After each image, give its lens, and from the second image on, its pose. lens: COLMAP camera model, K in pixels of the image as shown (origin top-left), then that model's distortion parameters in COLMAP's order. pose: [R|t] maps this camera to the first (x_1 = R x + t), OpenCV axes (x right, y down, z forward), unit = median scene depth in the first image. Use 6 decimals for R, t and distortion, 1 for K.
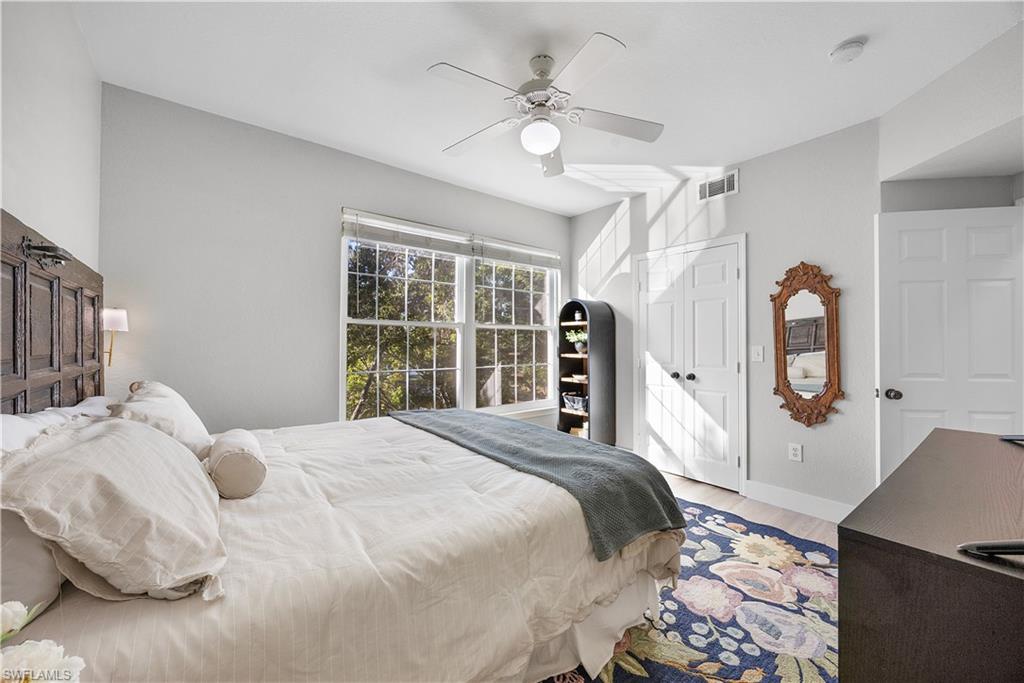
lens RADIAL K [[396.6, 0, 506.6], [0, 396.6, 343.3], [0, 0, 1]] dist [-0.004044, -0.000604]
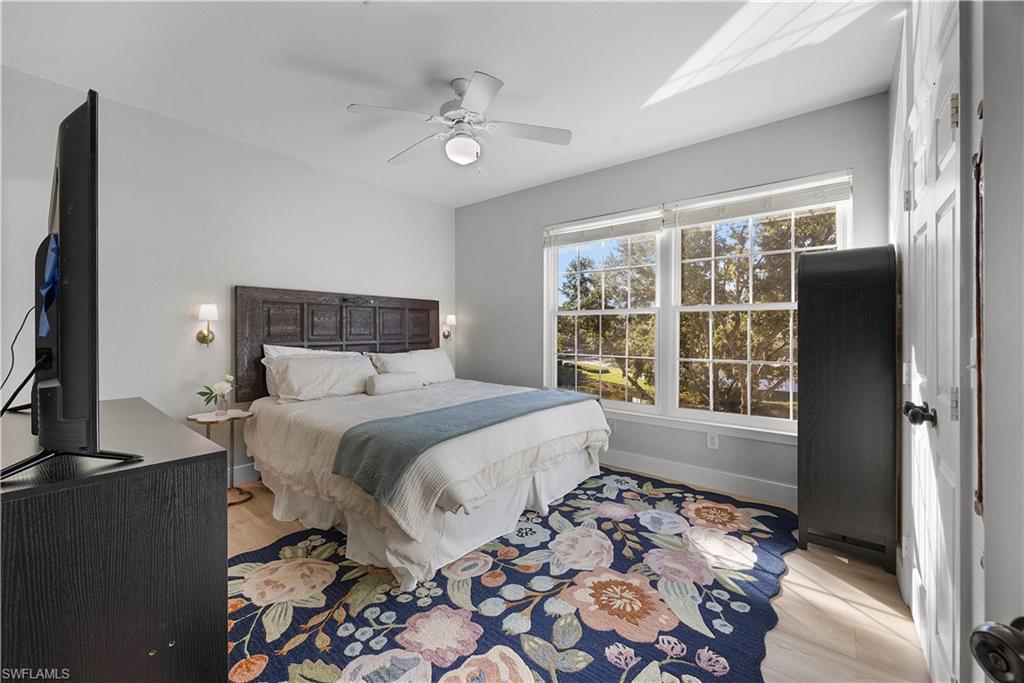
lens RADIAL K [[396.6, 0, 507.1], [0, 396.6, 335.6], [0, 0, 1]] dist [-0.004044, -0.000604]
pose [[0.215822, 0.002616, -0.976429, 1.449346], [0.000220, 0.999996, 0.002728, 0.017577], [0.976433, -0.000804, 0.215821, 1.032400]]
